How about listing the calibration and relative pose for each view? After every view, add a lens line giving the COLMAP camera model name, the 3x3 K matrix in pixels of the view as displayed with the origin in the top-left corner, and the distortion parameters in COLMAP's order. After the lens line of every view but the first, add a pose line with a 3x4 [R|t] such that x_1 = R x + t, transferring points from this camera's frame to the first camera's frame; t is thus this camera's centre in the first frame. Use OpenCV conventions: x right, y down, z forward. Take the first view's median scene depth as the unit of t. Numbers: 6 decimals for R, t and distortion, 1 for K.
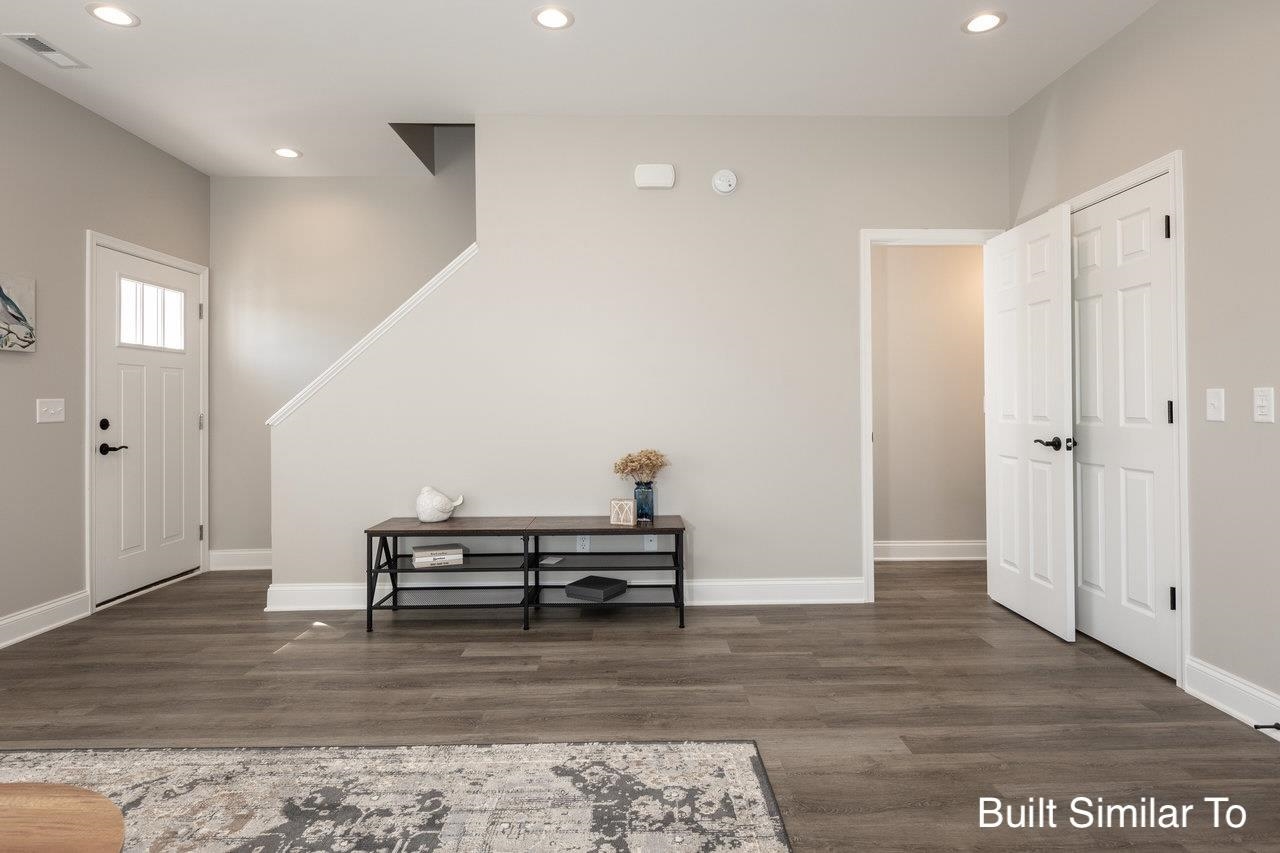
lens RADIAL K [[685.9, 0, 649.1], [0, 685.9, 403.0], [0, 0, 1]] dist [0.001207, -0.000846]
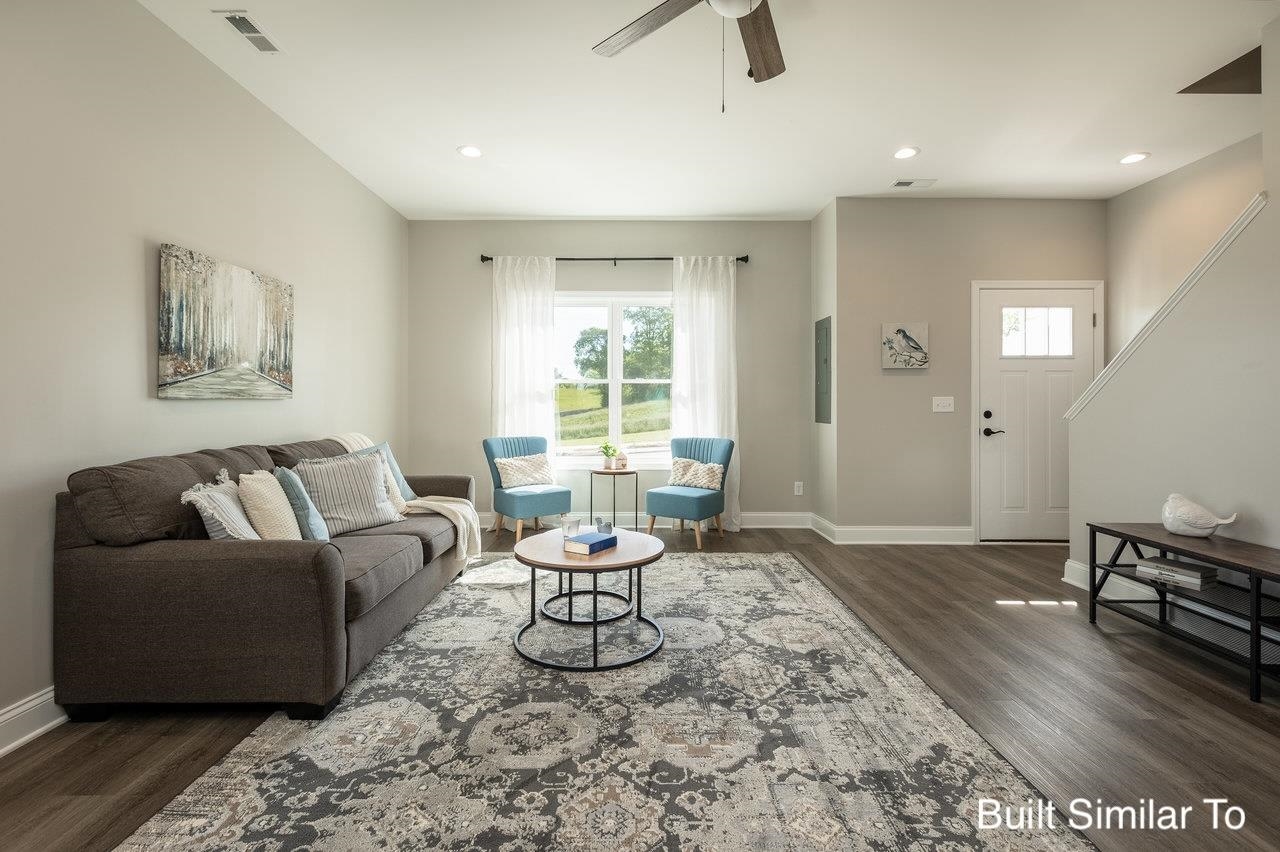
lens RADIAL K [[578.2, 0, 632.3], [0, 578.2, 401.3], [0, 0, 1]] dist [0.000555, 0.000314]
pose [[-0.025865, 0.001686, -0.999664, 0.491668], [0.000458, 0.999998, 0.001675, 0.001435], [0.999665, -0.000414, -0.025866, 0.352746]]
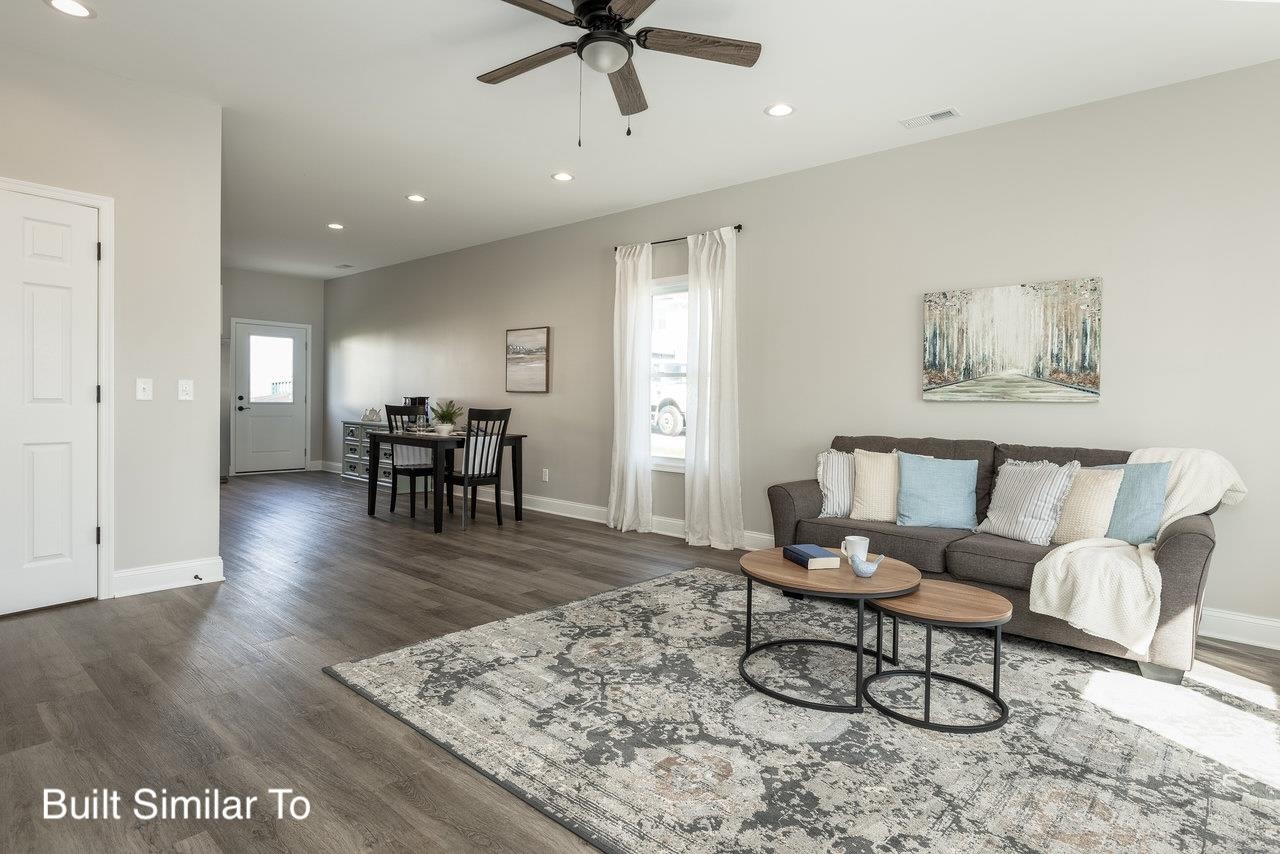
lens RADIAL K [[685.9, 0, 649.1], [0, 685.9, 403.5], [0, 0, 1]] dist [0.001207, -0.000846]
pose [[-0.737573, -0.011162, 0.675175, -0.749490], [-0.015472, 0.999880, -0.000371, 0.013273], [-0.675090, -0.010720, -0.737657, 1.048049]]
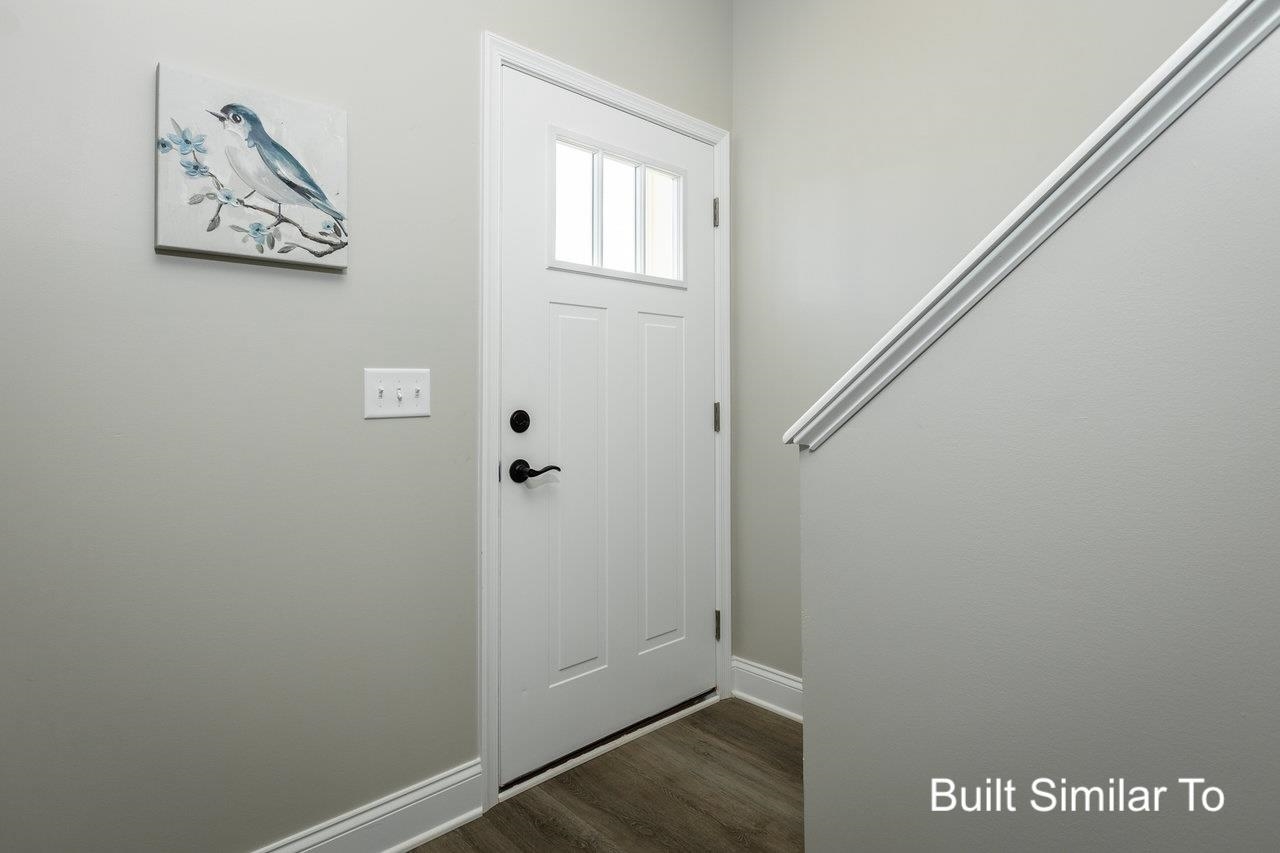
lens RADIAL K [[656.8, 0, 638.2], [0, 656.8, 383.2], [0, 0, 1]] dist [-0.000362, -0.000237]
pose [[0.663261, -0.013261, -0.748271, -0.443831], [0.000003, 0.999843, -0.017717, 0.013302], [0.748388, 0.011749, 0.663157, 0.880342]]
